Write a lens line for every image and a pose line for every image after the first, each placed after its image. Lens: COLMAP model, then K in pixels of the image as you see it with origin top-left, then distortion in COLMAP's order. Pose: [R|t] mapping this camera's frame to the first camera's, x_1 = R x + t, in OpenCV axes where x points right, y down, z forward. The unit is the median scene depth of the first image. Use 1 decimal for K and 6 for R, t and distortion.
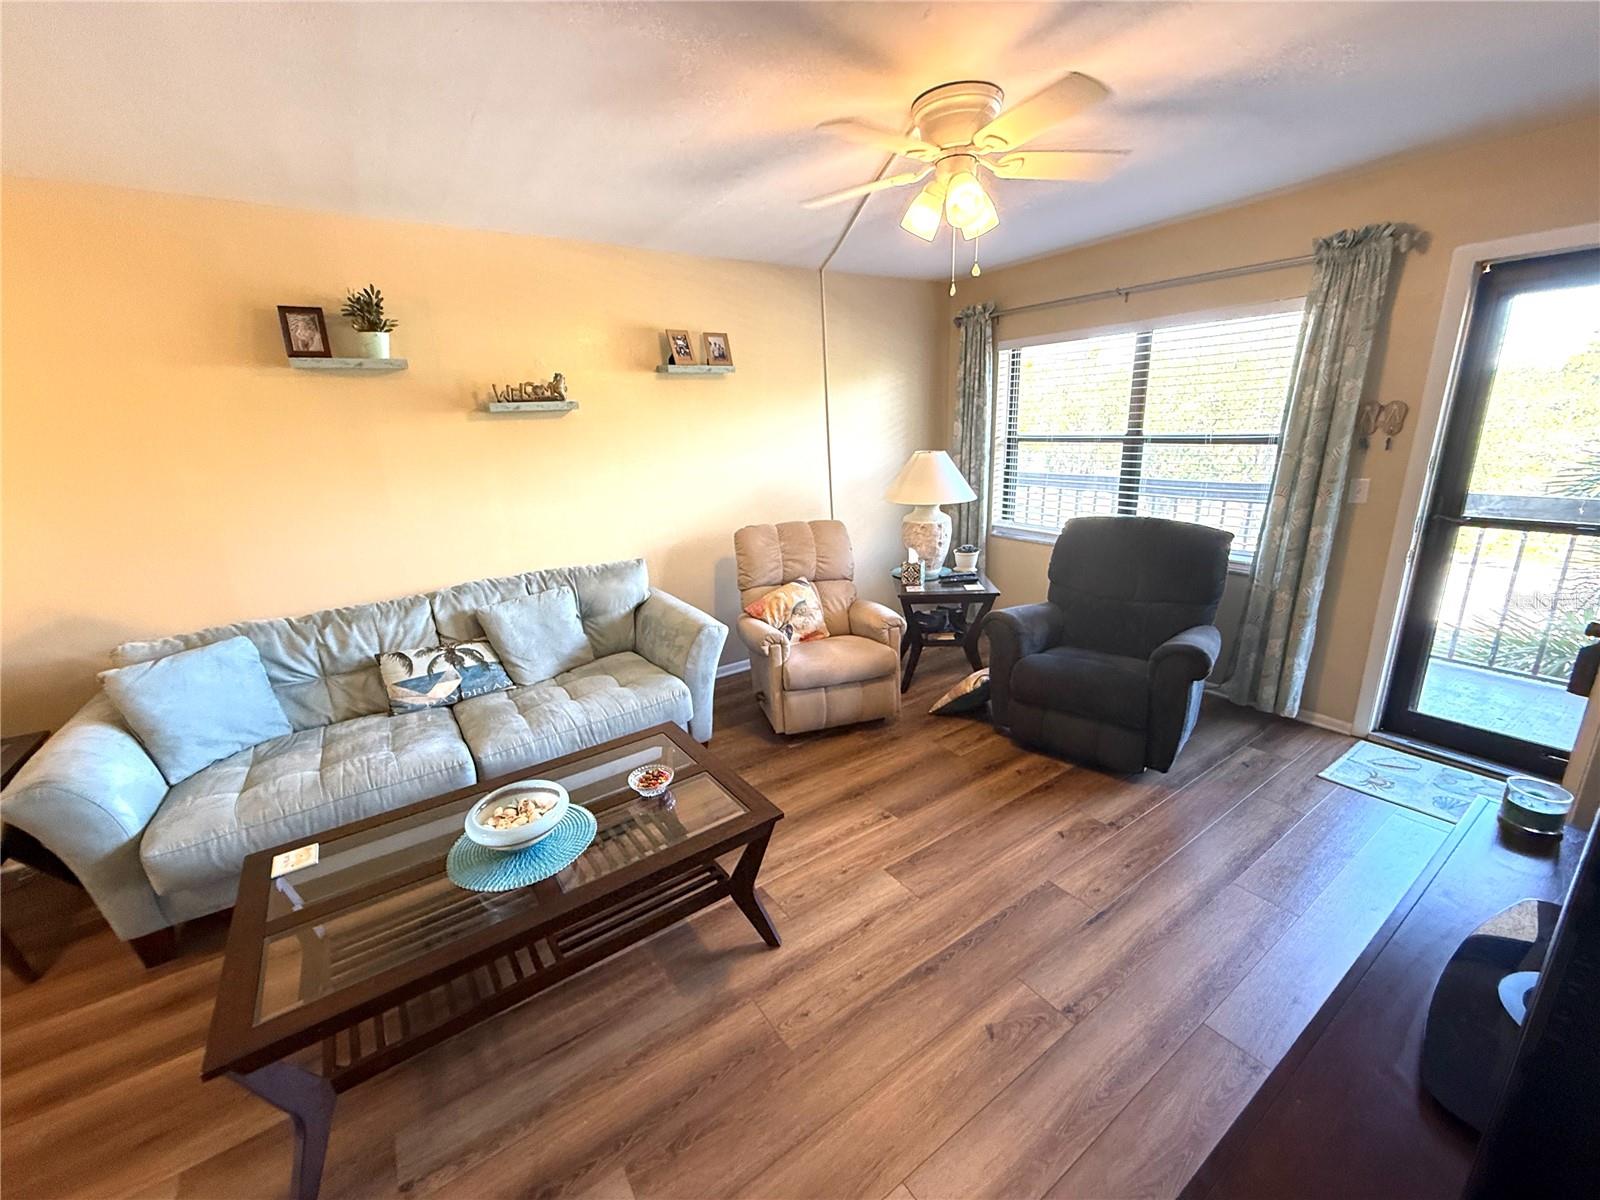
lens RADIAL K [[637.5, 0, 800.0], [0, 637.5, 600.0], [0, 0, 1]] dist [-0.001002, -0.000129]
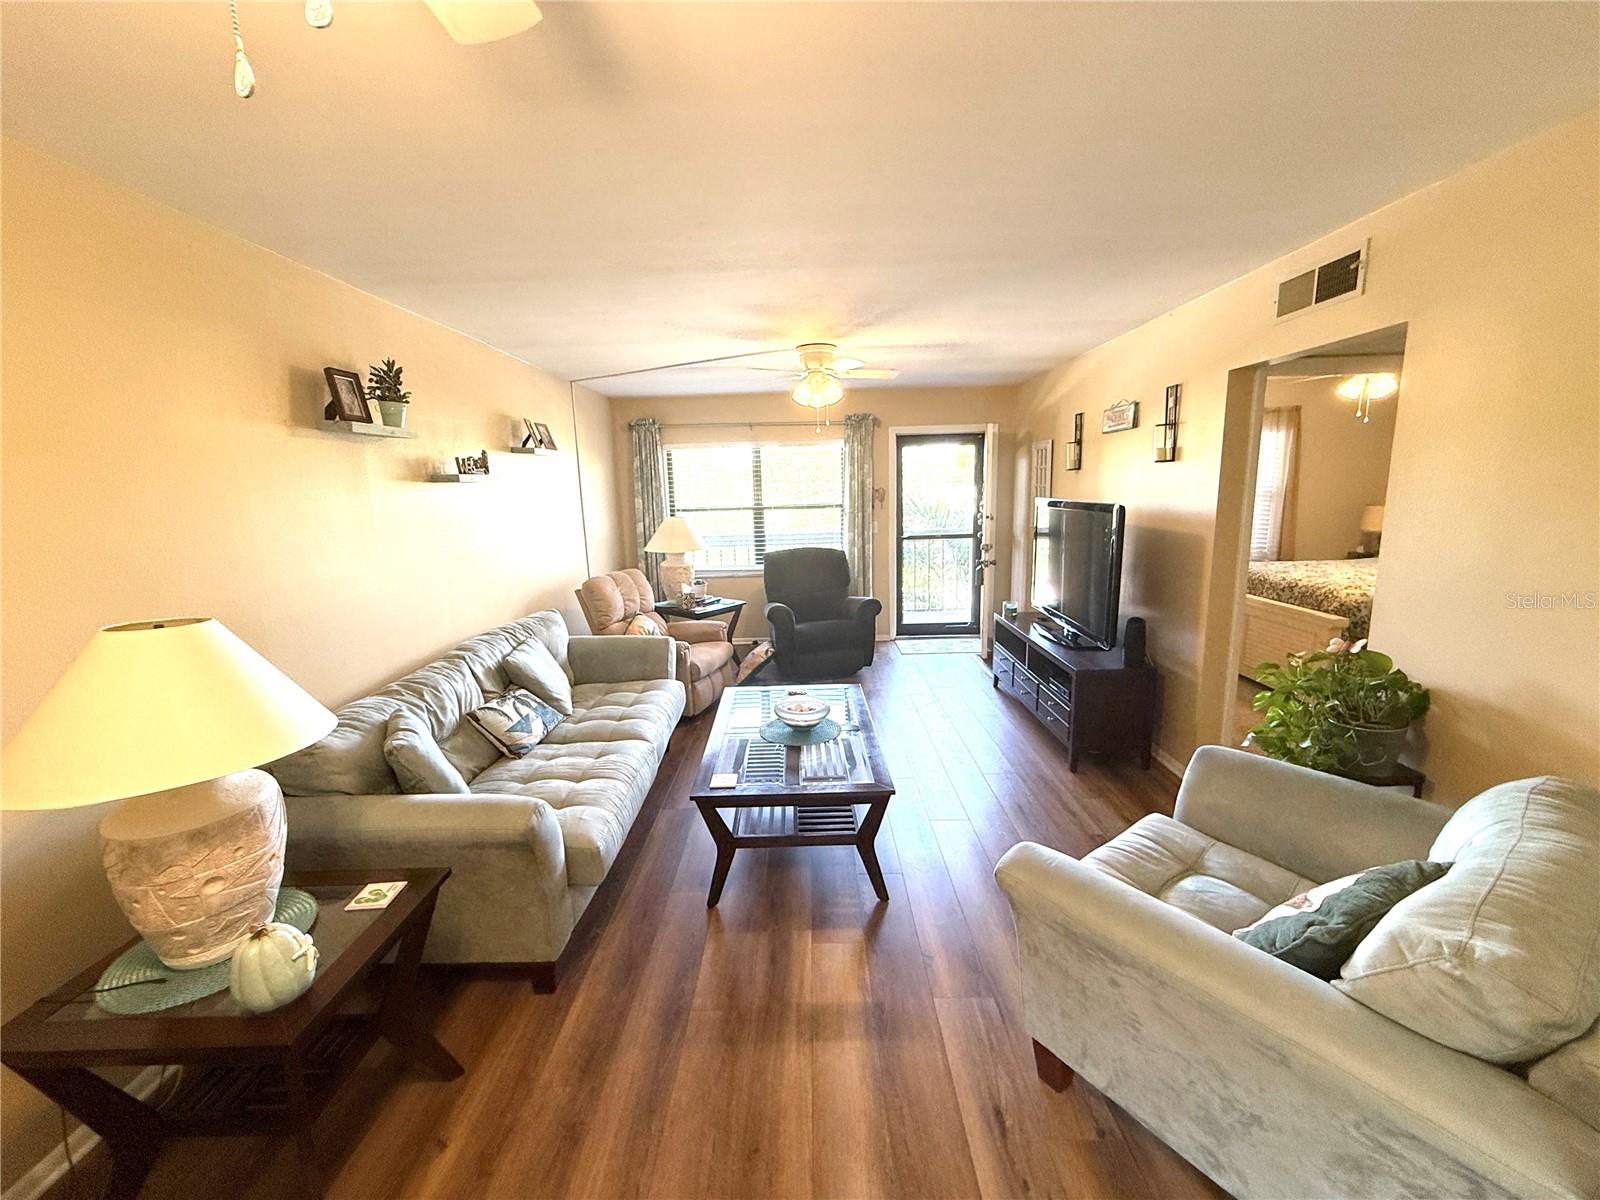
lens RADIAL K [[637.5, 0, 800.0], [0, 637.5, 600.0], [0, 0, 1]] dist [-0.001002, -0.000129]
pose [[0.573812, -0.124451, 0.809476, -1.145363], [0.228744, 0.973406, -0.012495, 0.043582], [-0.786395, 0.192333, 0.587019, -0.038368]]
